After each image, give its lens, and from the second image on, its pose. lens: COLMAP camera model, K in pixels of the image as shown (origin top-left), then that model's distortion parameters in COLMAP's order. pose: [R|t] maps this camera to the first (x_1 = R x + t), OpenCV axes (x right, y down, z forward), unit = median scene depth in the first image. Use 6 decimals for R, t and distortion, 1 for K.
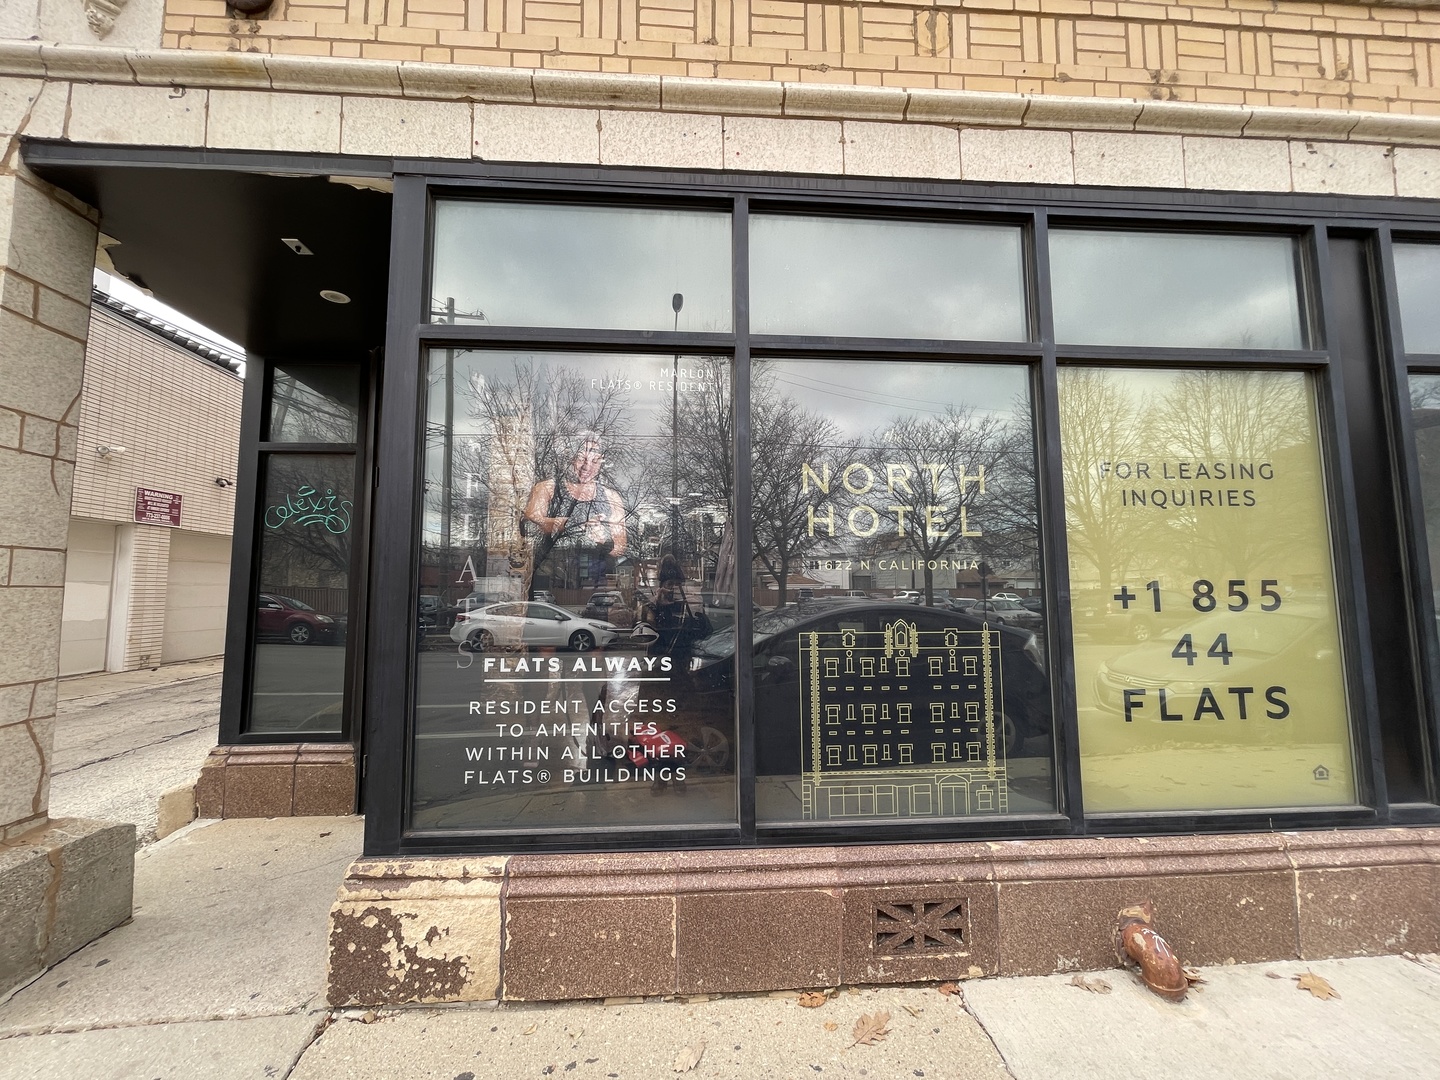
lens RADIAL K [[578.3, 0, 715.4], [0, 578.3, 541.4], [0, 0, 1]] dist [0.002219, -0.000907]
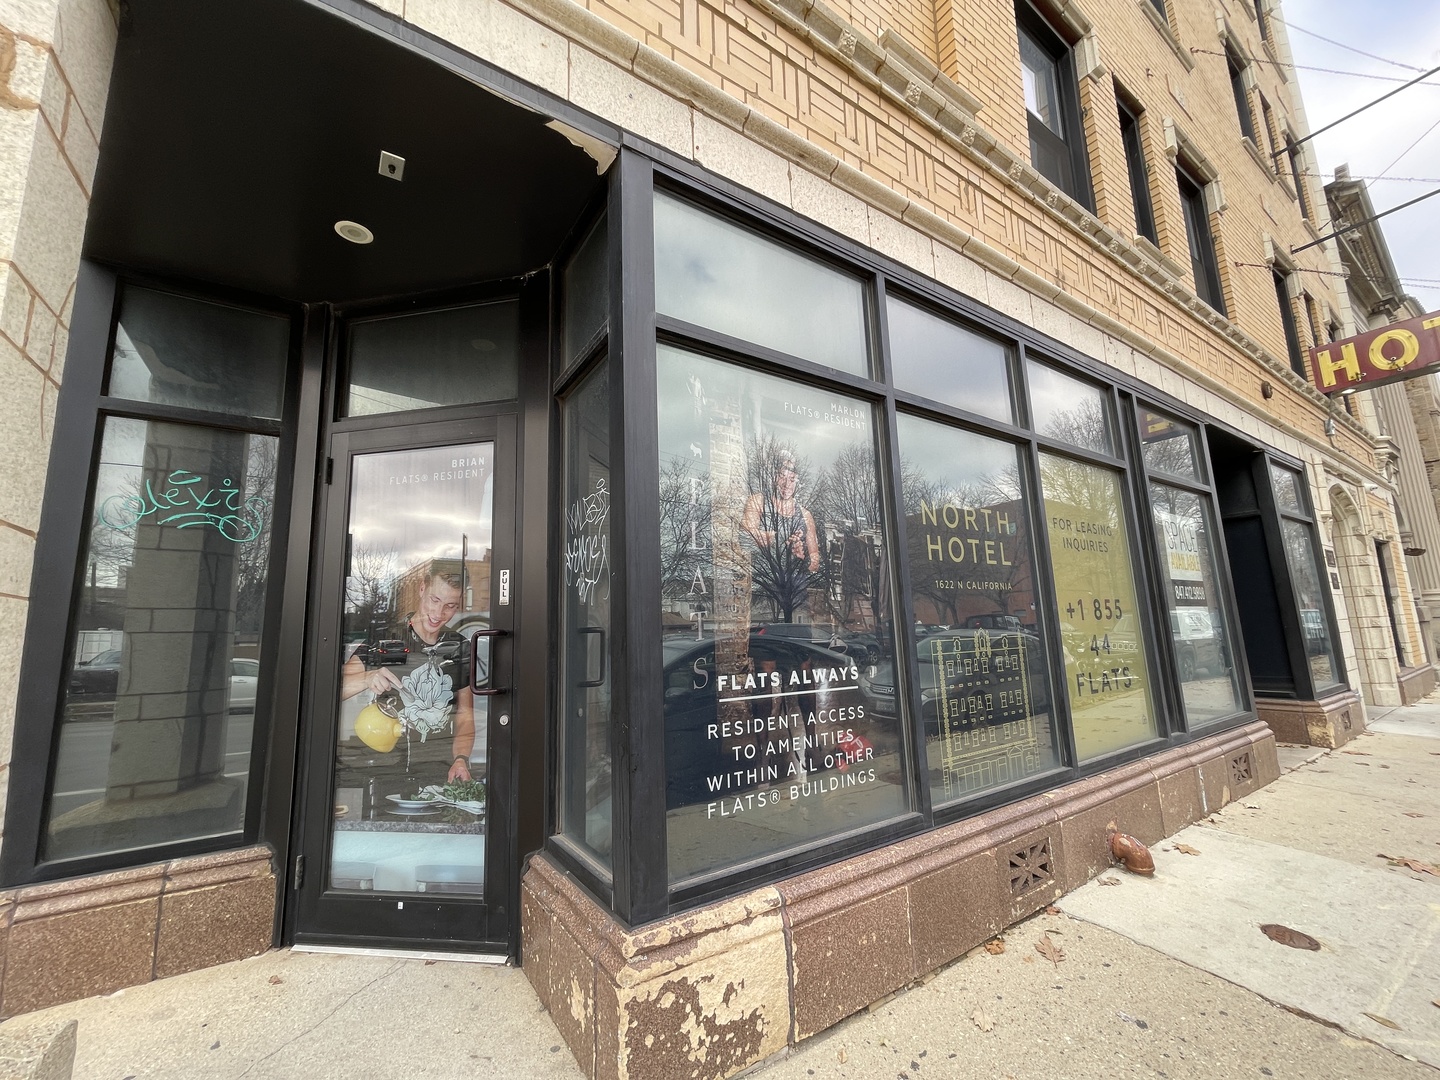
lens RADIAL K [[578.3, 0, 715.7], [0, 578.3, 540.5], [0, 0, 1]] dist [0.002219, -0.000907]
pose [[0.868783, 0.053935, 0.492247, -0.873267], [-0.014123, 0.996345, -0.084243, 0.062554], [-0.494991, 0.066237, 0.866370, 0.183082]]
